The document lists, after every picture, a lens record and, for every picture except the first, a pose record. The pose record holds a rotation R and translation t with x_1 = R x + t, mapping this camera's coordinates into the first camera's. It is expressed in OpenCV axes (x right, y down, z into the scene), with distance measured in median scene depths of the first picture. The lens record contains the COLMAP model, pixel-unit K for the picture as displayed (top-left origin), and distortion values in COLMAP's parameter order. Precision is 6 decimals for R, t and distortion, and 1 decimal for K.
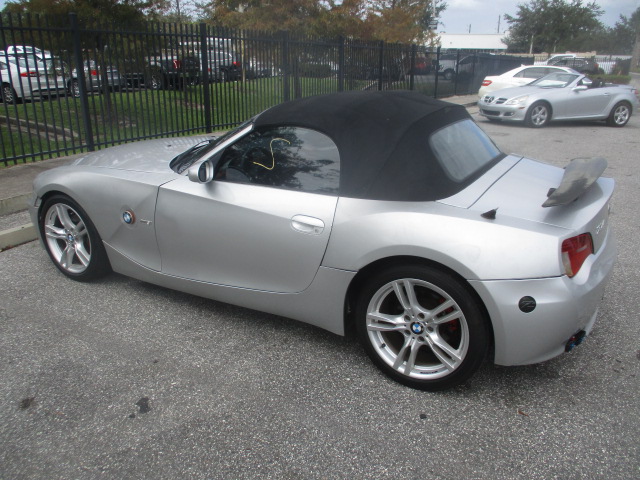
lens RADIAL K [[546.2, 0, 320.0], [0, 546.2, 240.0], [0, 0, 1]] dist [-0.034166, 0.013982]
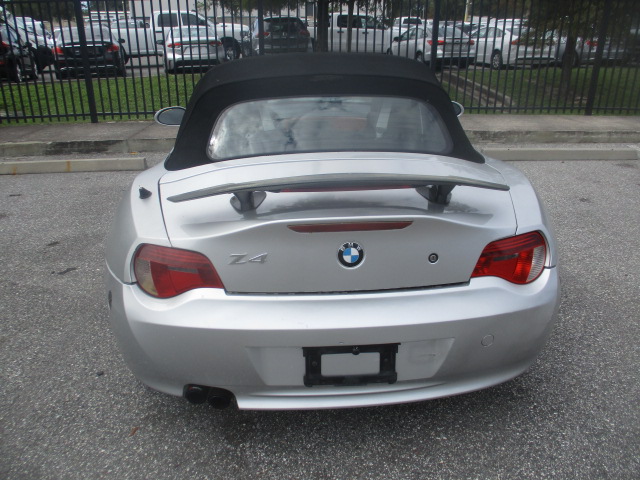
lens RADIAL K [[546.2, 0, 320.0], [0, 546.2, 240.0], [0, 0, 1]] dist [-0.034166, 0.013982]
pose [[0.550973, 0.306231, -0.776306, 0.230029], [-0.270379, 0.945567, 0.181101, -0.041742], [0.789508, 0.110115, 0.603781, 0.140600]]
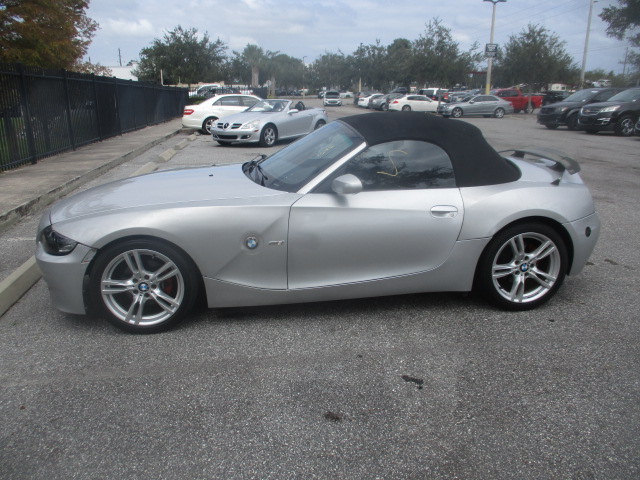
lens RADIAL K [[546.2, 0, 320.0], [0, 546.2, 240.0], [0, 0, 1]] dist [-0.034166, 0.013982]
pose [[0.784726, -0.178594, 0.593557, -0.237188], [0.210313, 0.977502, 0.016068, -0.010351], [-0.583073, 0.112223, 0.804632, 0.030225]]
